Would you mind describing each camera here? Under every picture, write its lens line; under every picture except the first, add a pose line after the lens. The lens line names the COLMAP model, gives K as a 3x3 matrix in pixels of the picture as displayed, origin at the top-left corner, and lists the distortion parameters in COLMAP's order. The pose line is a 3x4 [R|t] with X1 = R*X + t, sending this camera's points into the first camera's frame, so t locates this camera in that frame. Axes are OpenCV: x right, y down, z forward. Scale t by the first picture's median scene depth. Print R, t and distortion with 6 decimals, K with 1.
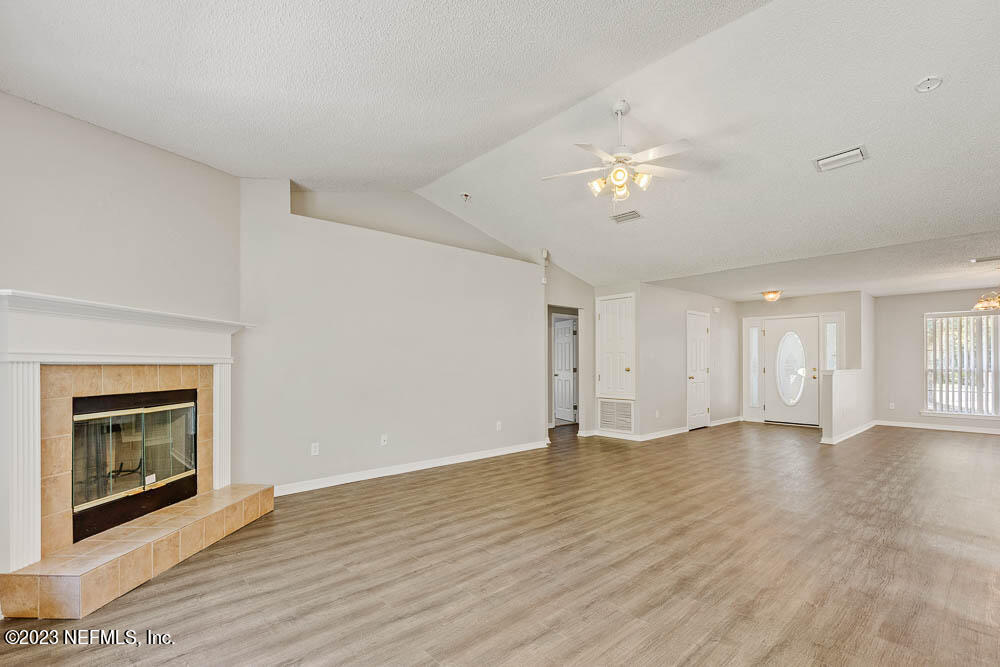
lens RADIAL K [[453.7, 0, 500.5], [0, 453.7, 363.8], [0, 0, 1]] dist [0.002607, 0.000180]
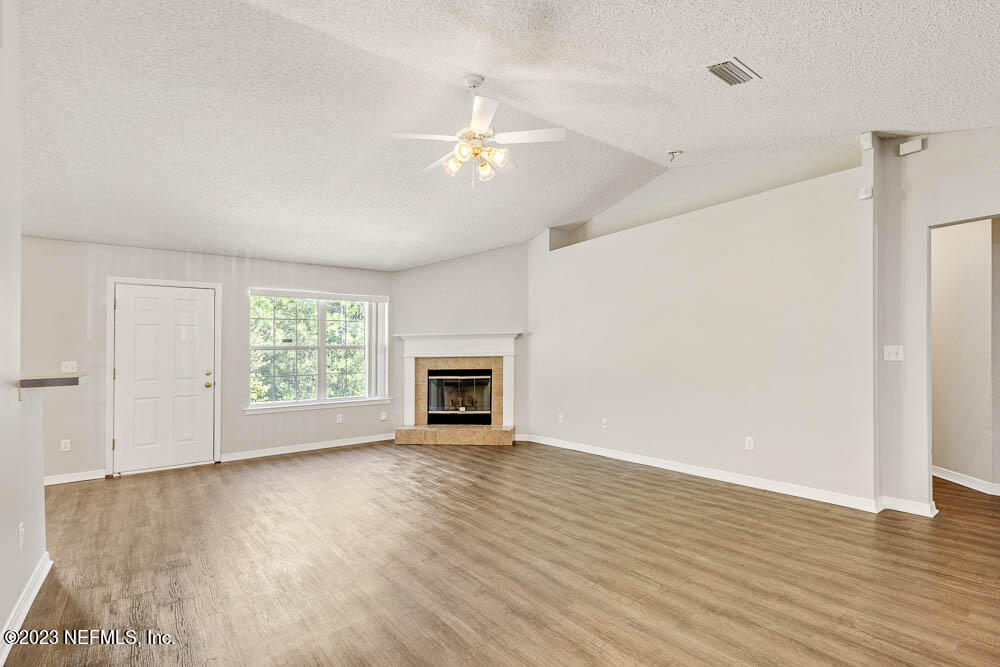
lens RADIAL K [[456.3, 0, 496.3], [0, 456.3, 342.1], [0, 0, 1]] dist [0.004101, 0.000458]
pose [[-0.069911, -0.022136, -0.997308, 1.241265], [0.019698, 0.999528, -0.023567, -0.012582], [0.997359, -0.021293, -0.069442, 1.157257]]
